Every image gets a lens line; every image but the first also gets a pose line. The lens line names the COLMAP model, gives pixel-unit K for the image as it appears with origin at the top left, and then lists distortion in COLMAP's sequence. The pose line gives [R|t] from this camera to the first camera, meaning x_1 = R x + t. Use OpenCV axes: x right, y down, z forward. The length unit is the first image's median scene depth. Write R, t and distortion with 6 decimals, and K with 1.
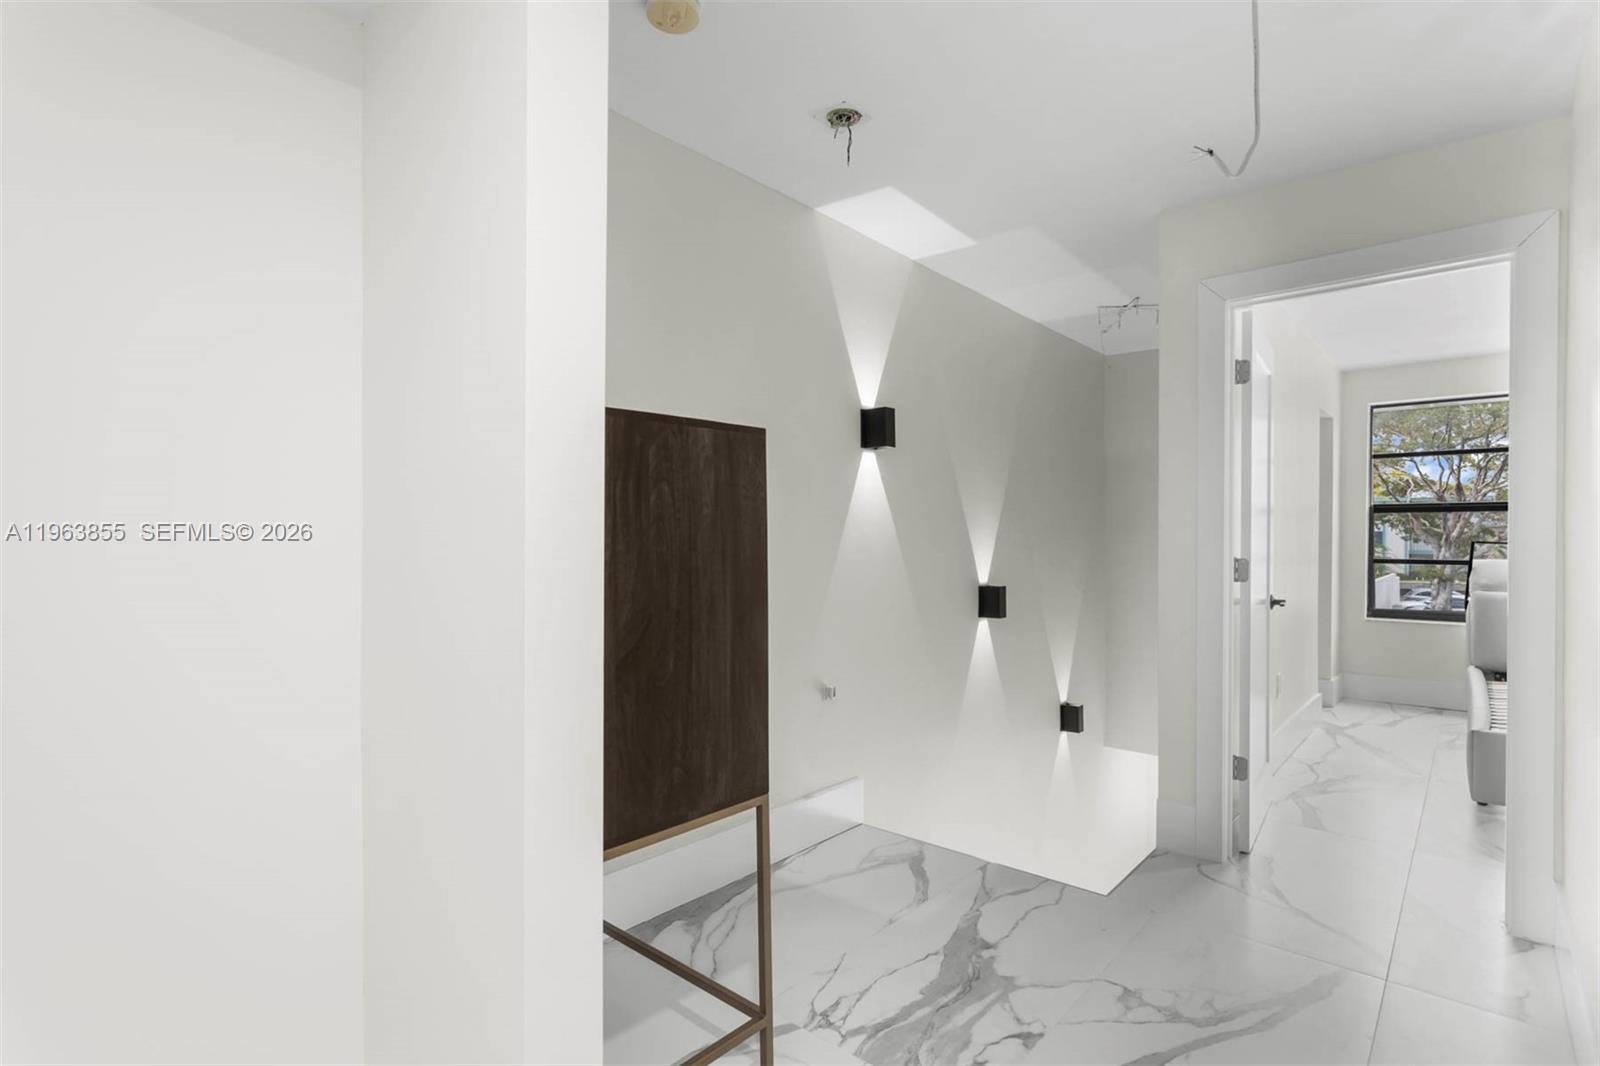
lens RADIAL K [[794.1, 0, 798.8], [0, 794.1, 538.5], [0, 0, 1]] dist [-0.002956, 0.001105]
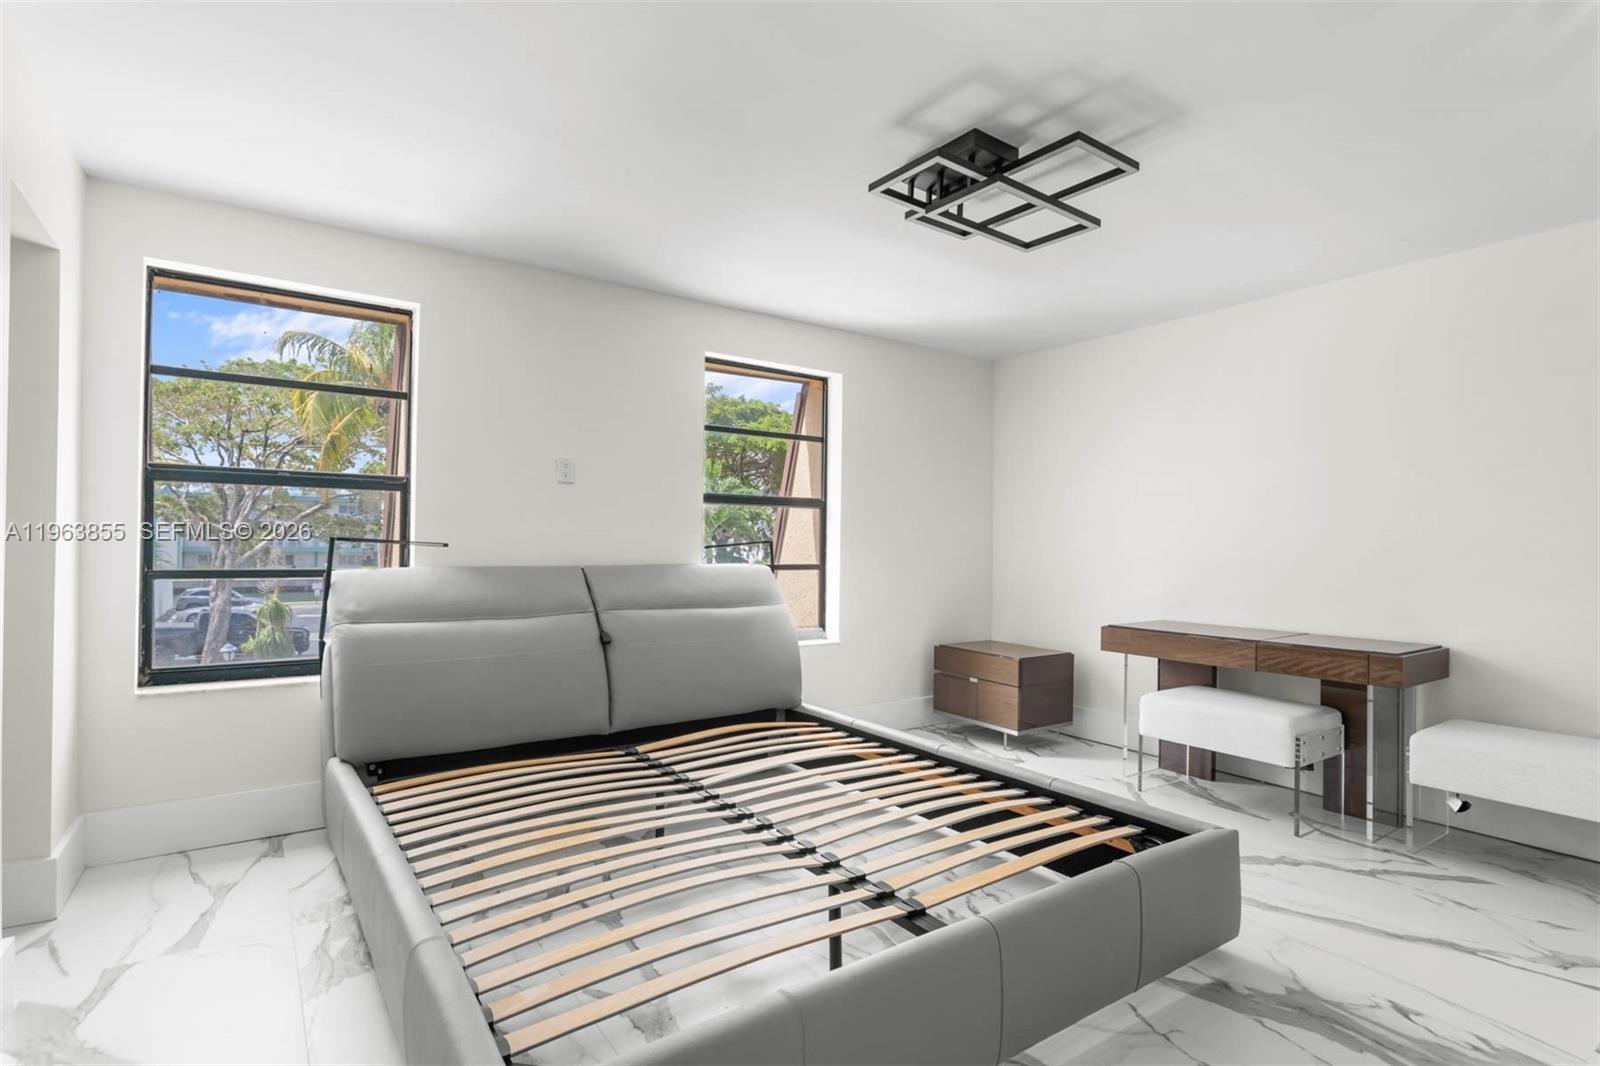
lens RADIAL K [[794.1, 0, 798.7], [0, 794.1, 537.7], [0, 0, 1]] dist [-0.002956, 0.001105]
pose [[0.249913, 0.001198, 0.968268, 0.339144], [-0.004409, 0.999990, -0.000099, 0.002413], [-0.968258, -0.004244, 0.249916, 0.476478]]
